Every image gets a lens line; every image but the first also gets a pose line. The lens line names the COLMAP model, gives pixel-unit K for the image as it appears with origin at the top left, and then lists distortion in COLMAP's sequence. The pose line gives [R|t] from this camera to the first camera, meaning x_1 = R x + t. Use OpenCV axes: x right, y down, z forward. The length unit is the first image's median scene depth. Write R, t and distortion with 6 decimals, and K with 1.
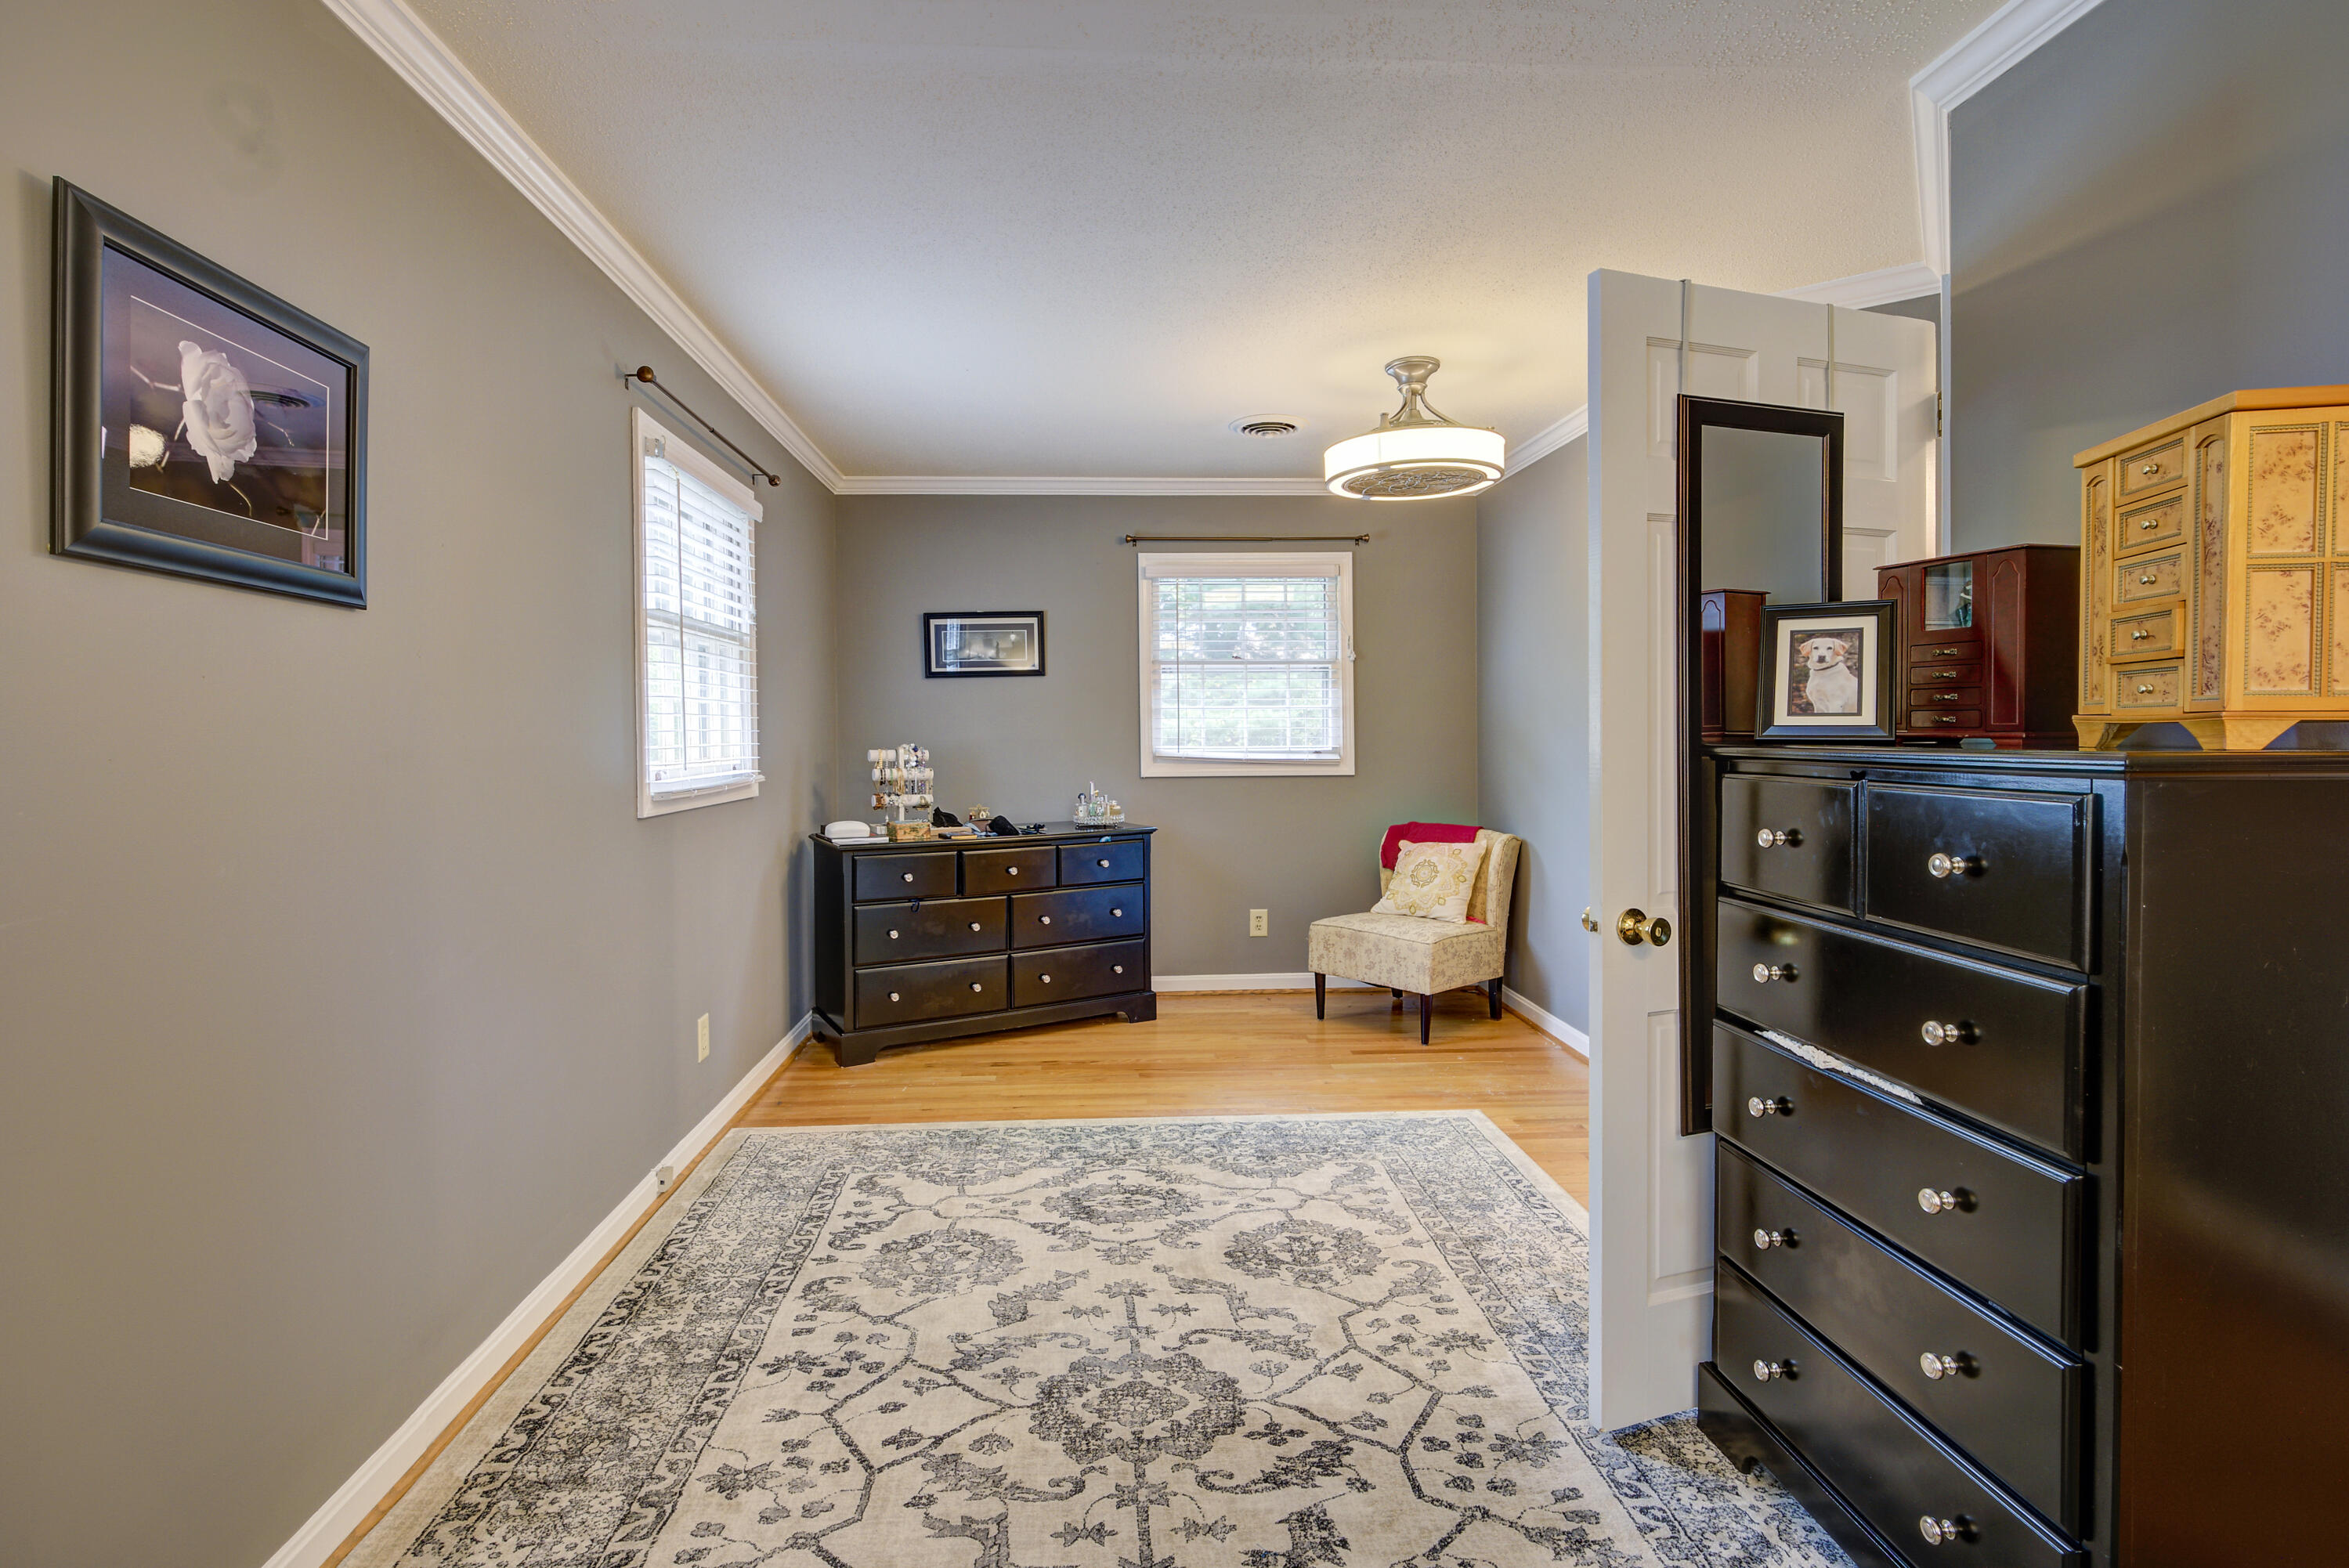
lens RADIAL K [[1112.7, 0, 1161.0], [0, 1112.7, 738.4], [0, 0, 1]] dist [-0.001096, 0.000946]
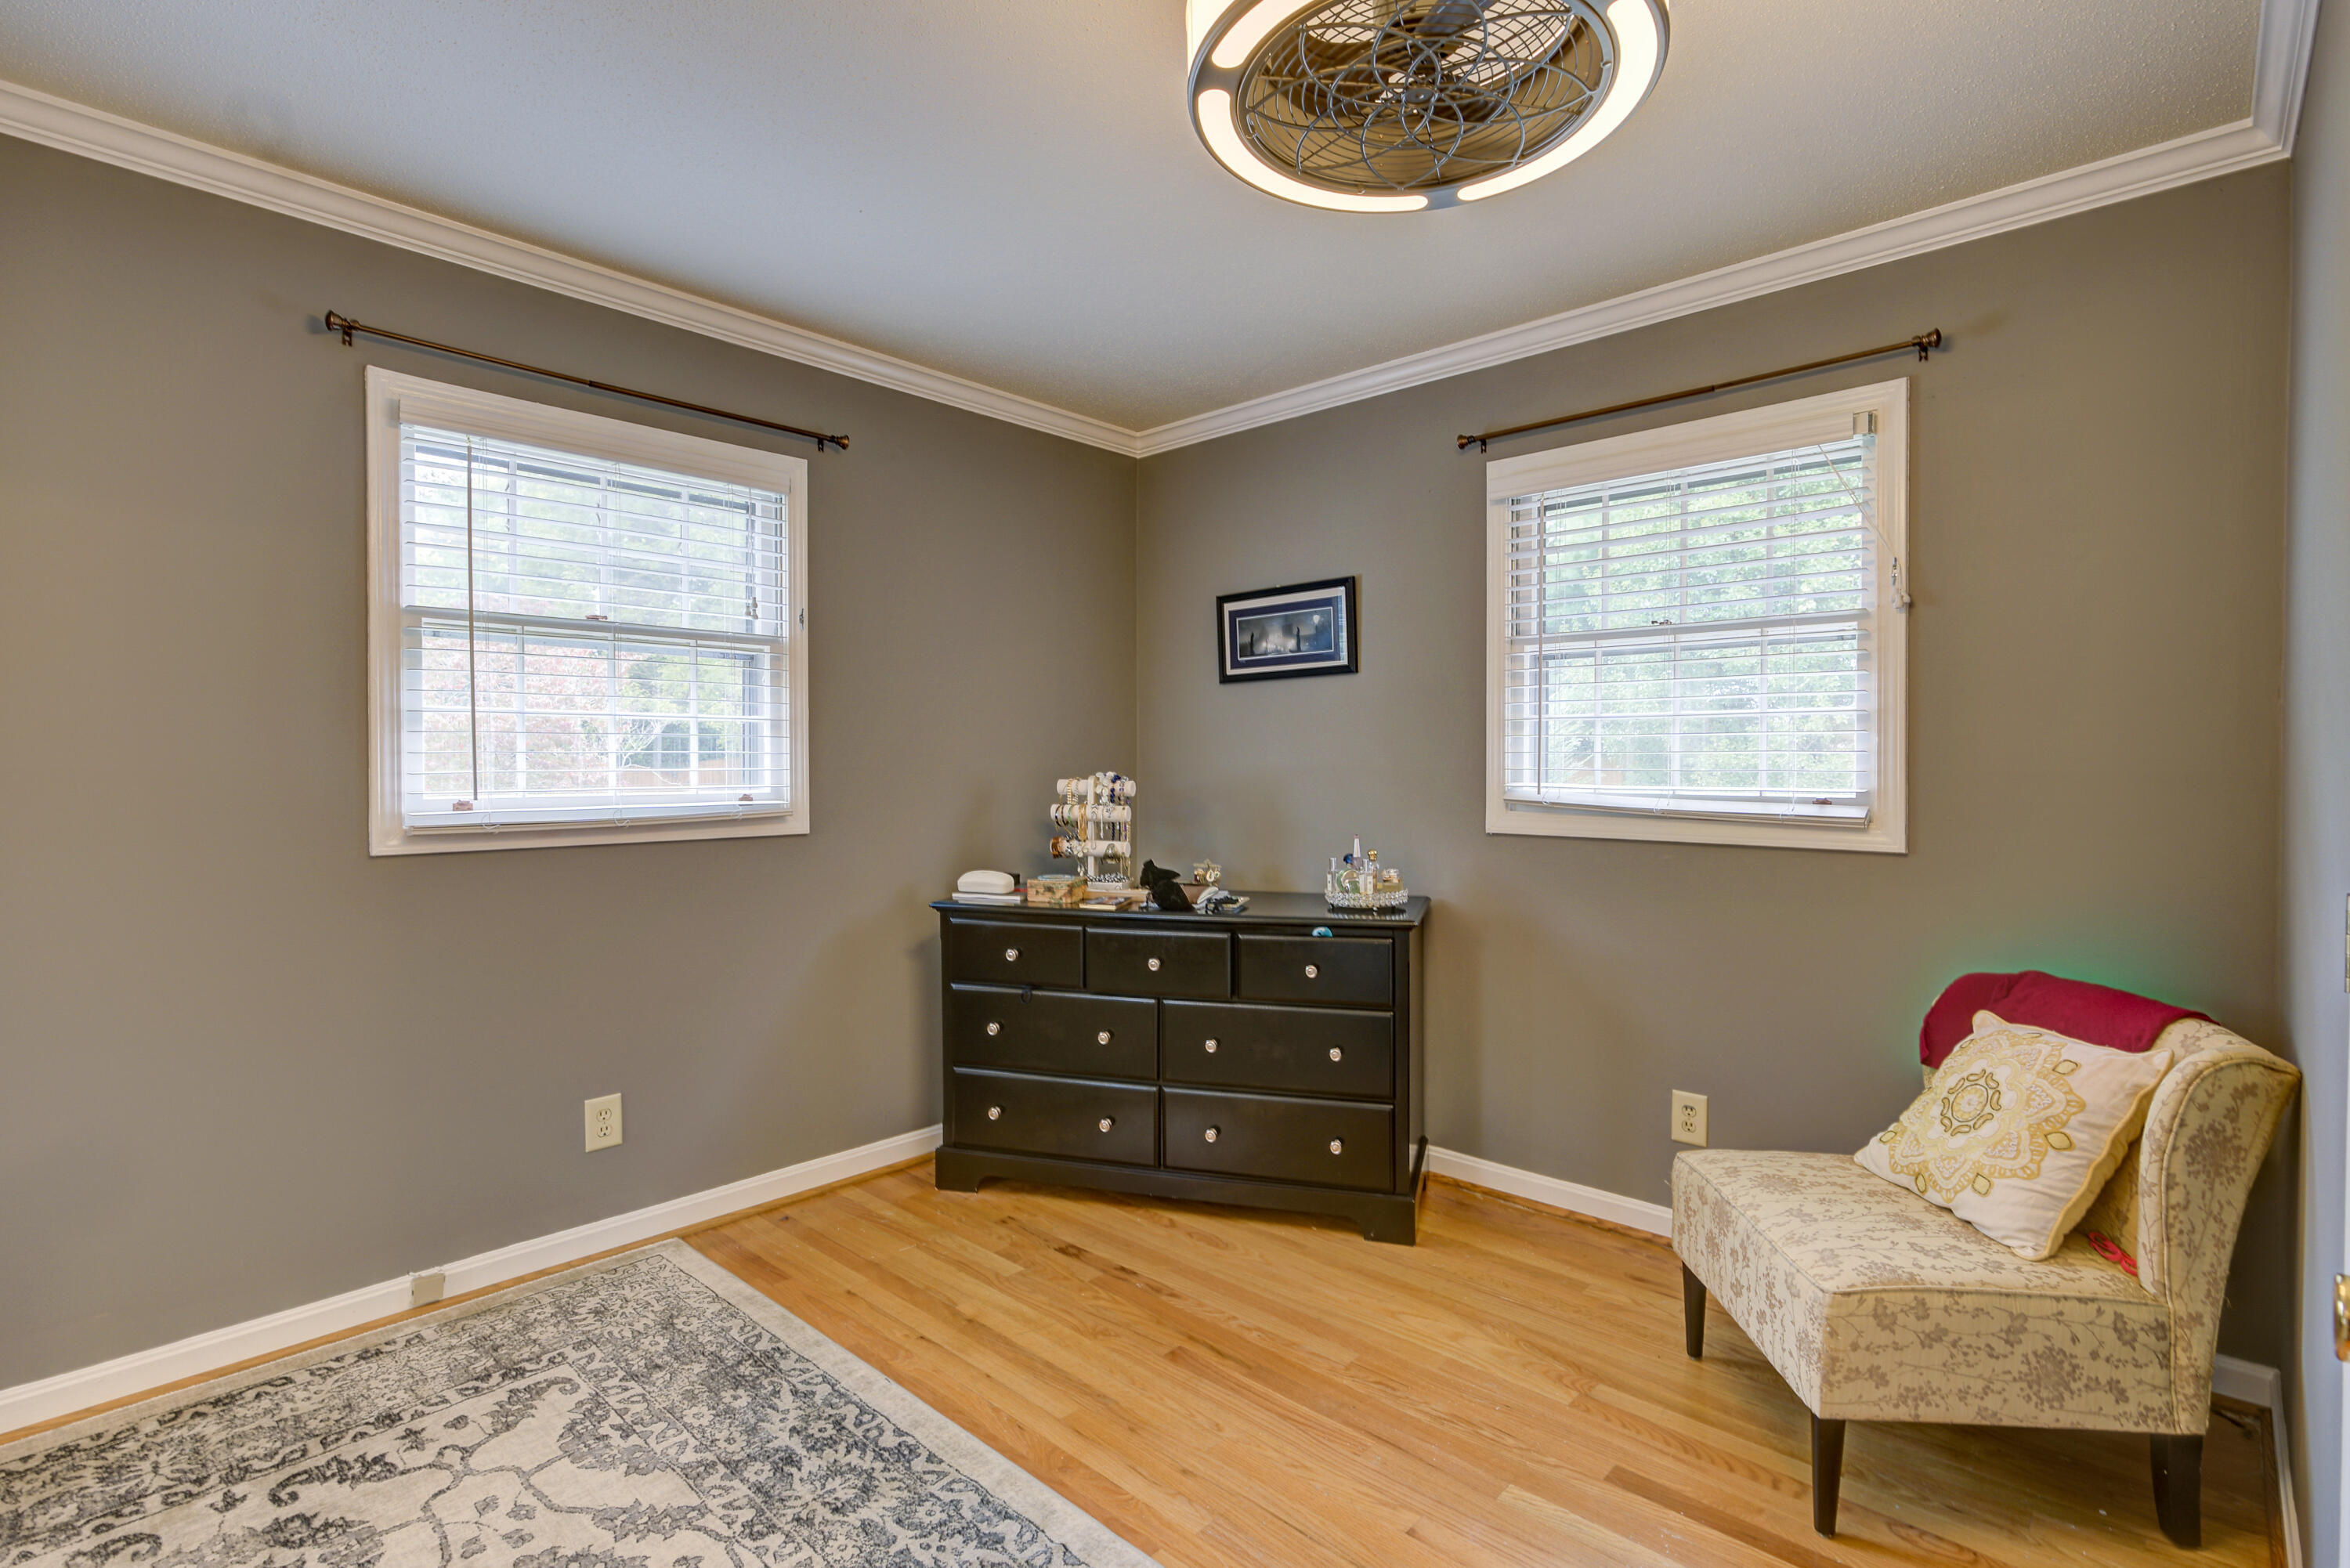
lens RADIAL K [[1113.1, 0, 1176.6], [0, 1113.1, 776.5], [0, 0, 1]] dist [-0.001096, 0.000946]
pose [[0.696368, 0.017358, -0.717475, 0.343821], [-0.009231, 0.999841, 0.015230, -0.004069], [0.717626, -0.003983, 0.696418, 0.526016]]
